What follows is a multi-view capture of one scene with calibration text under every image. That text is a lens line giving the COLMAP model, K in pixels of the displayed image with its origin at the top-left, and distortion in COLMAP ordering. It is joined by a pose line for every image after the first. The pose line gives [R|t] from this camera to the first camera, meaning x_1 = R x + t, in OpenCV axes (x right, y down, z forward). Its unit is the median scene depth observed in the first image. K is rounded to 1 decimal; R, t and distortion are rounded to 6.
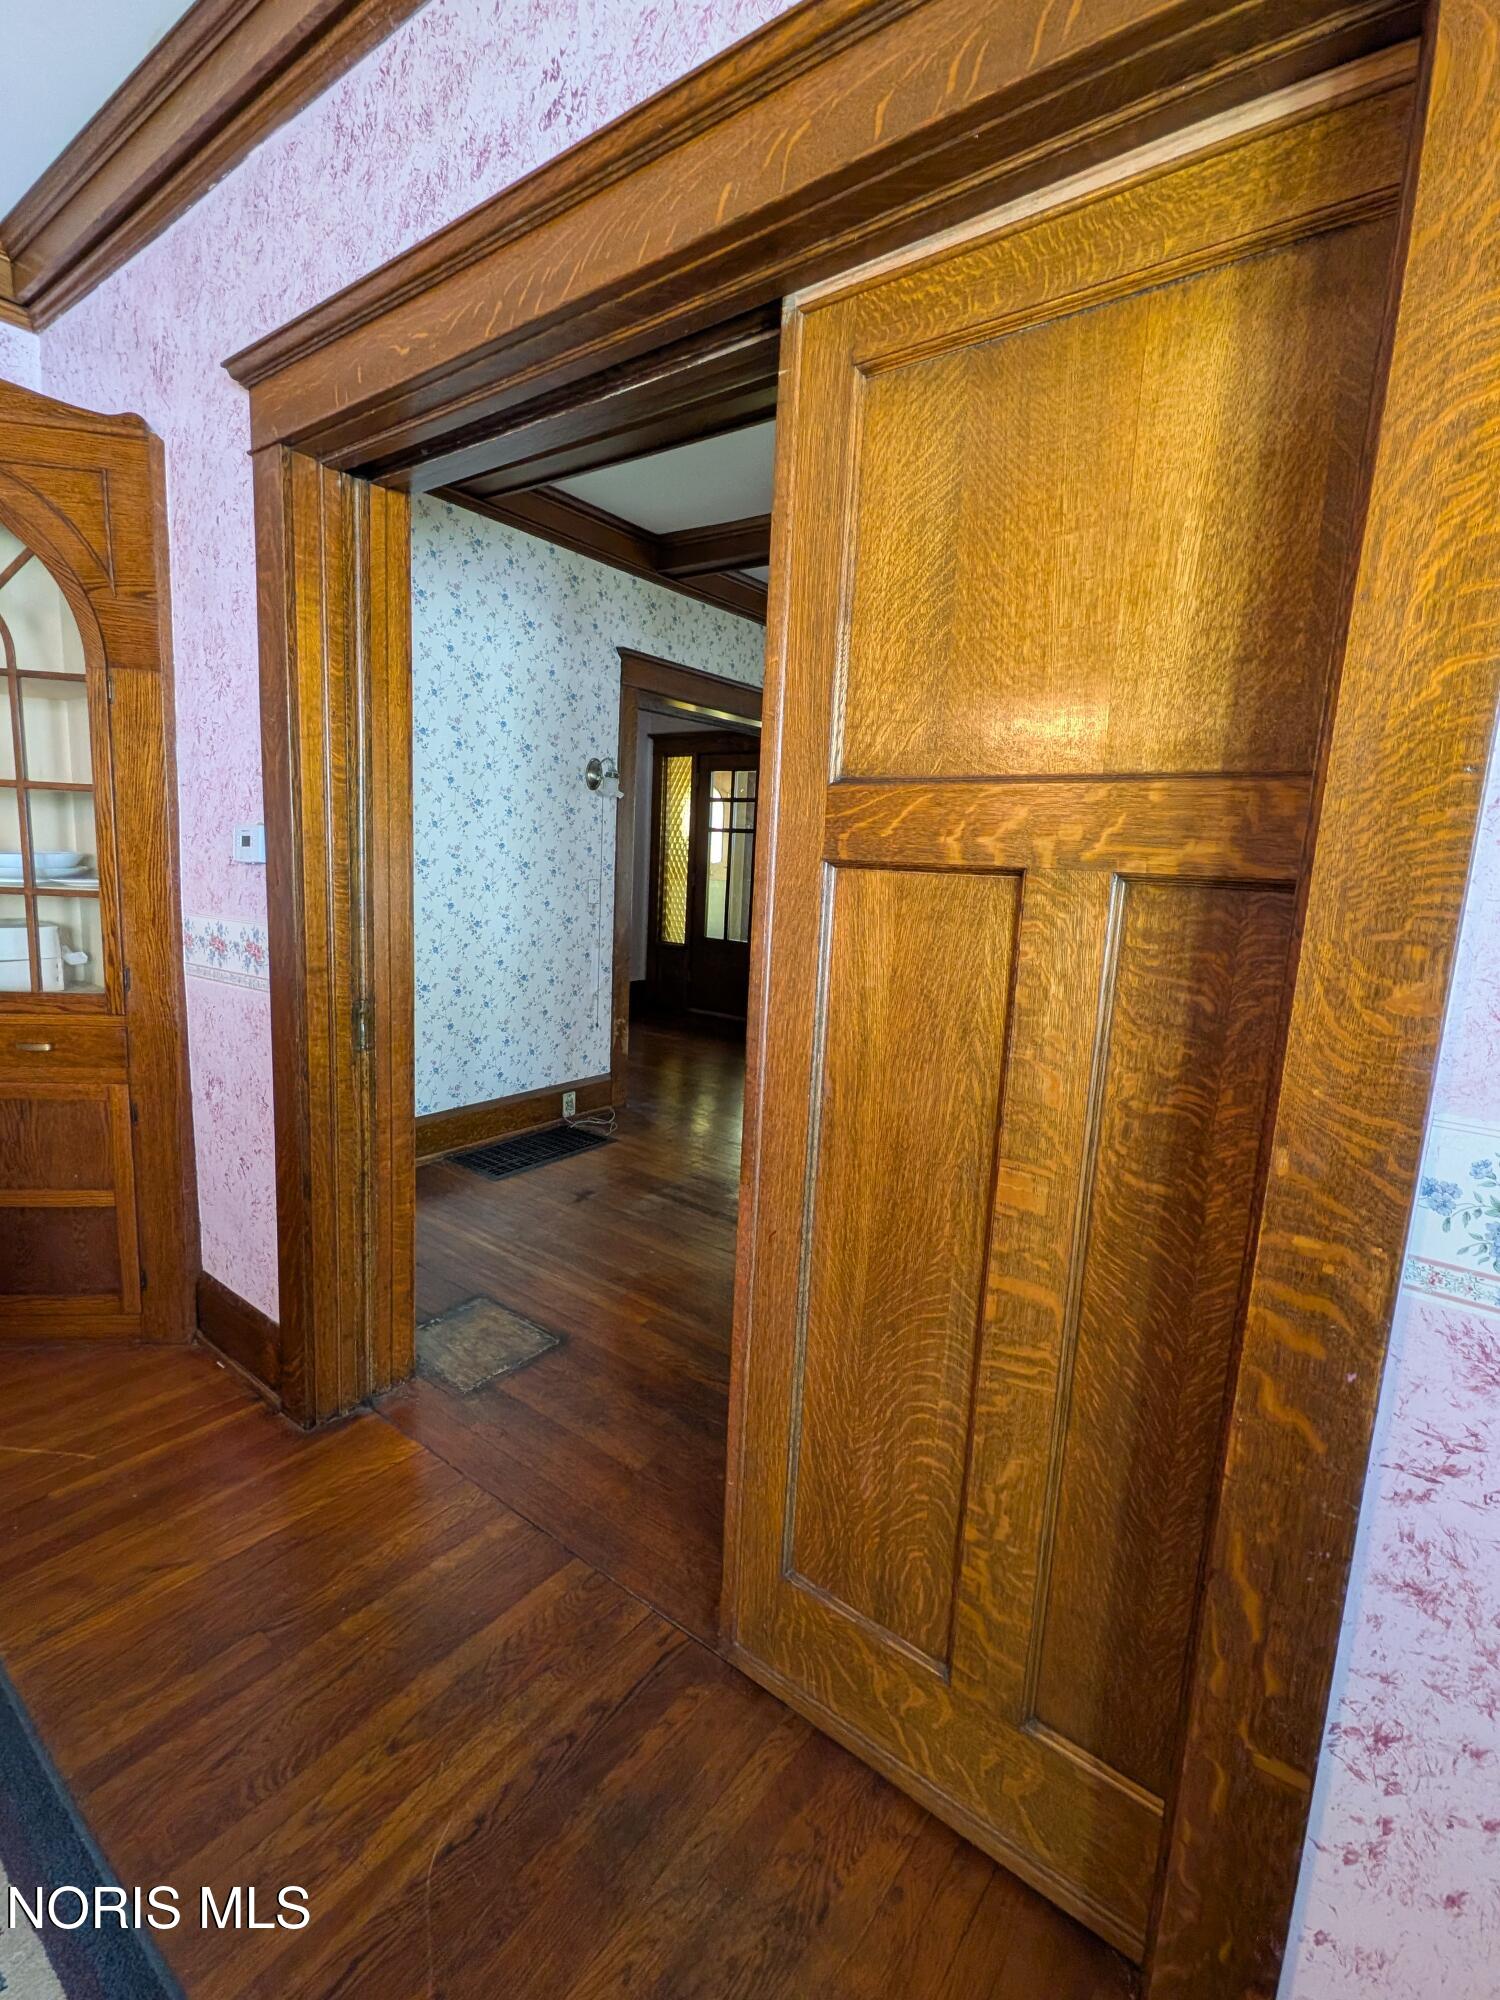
lens RADIAL K [[903.2, 0, 745.4], [0, 903.2, 992.9], [0, 0, 1]] dist [0.013811, -0.000795]
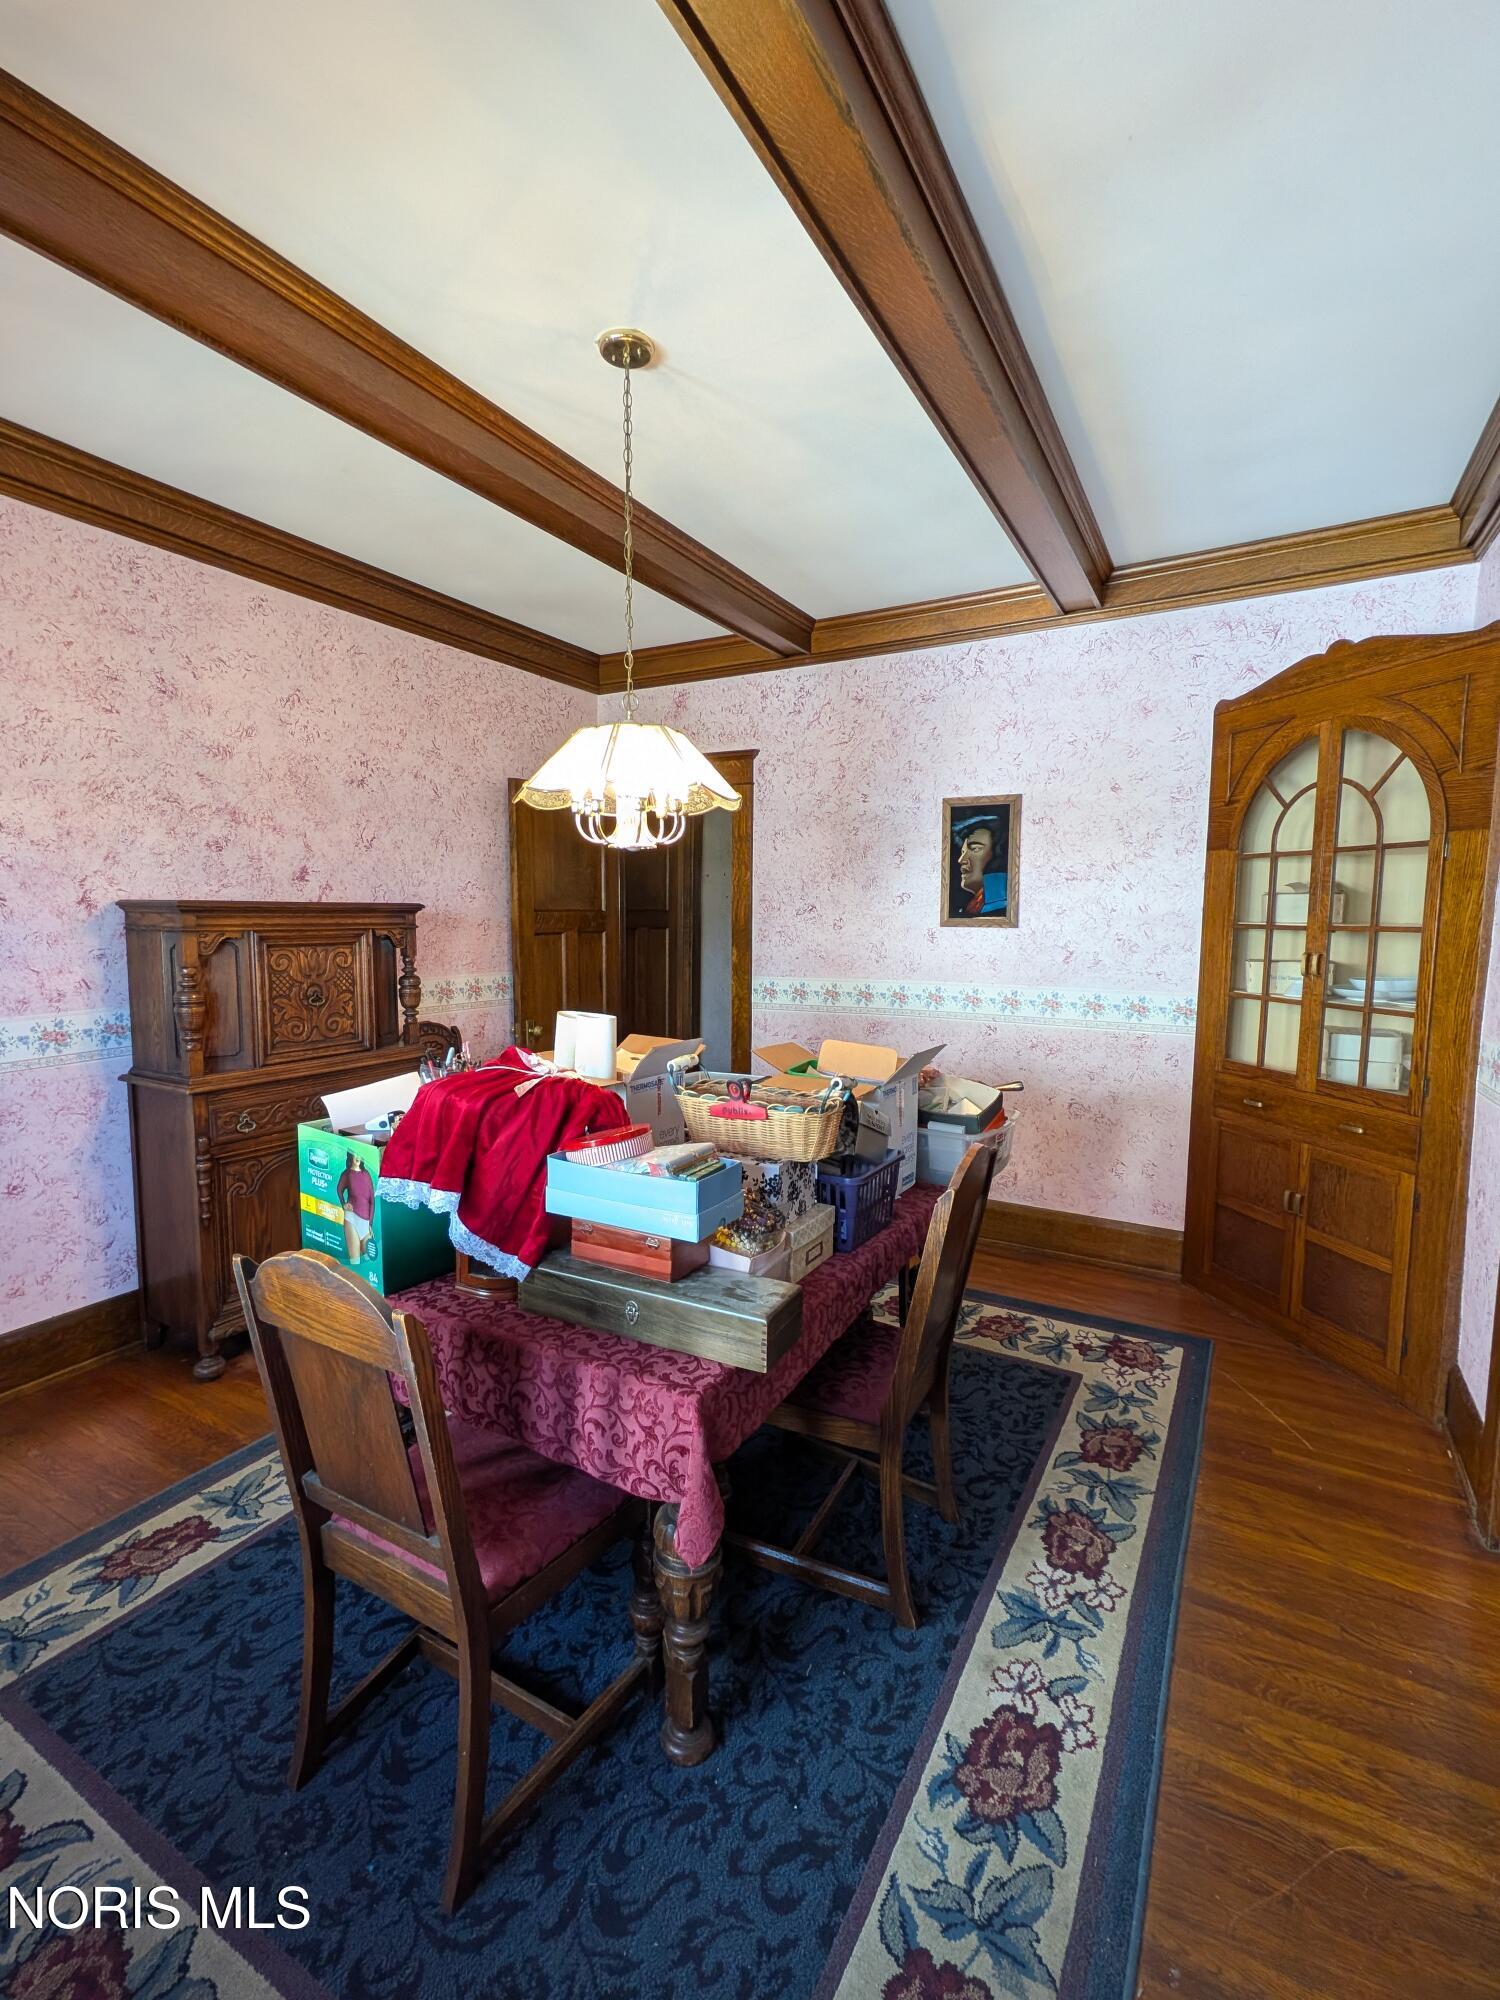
lens RADIAL K [[903.2, 0, 755.1], [0, 903.2, 996.5], [0, 0, 1]] dist [0.013811, -0.000795]
pose [[0.146818, 0.053452, -0.987718, 0.353466], [-0.156543, 0.987211, 0.030155, -0.030999], [0.976698, 0.150193, 0.153308, -0.051064]]
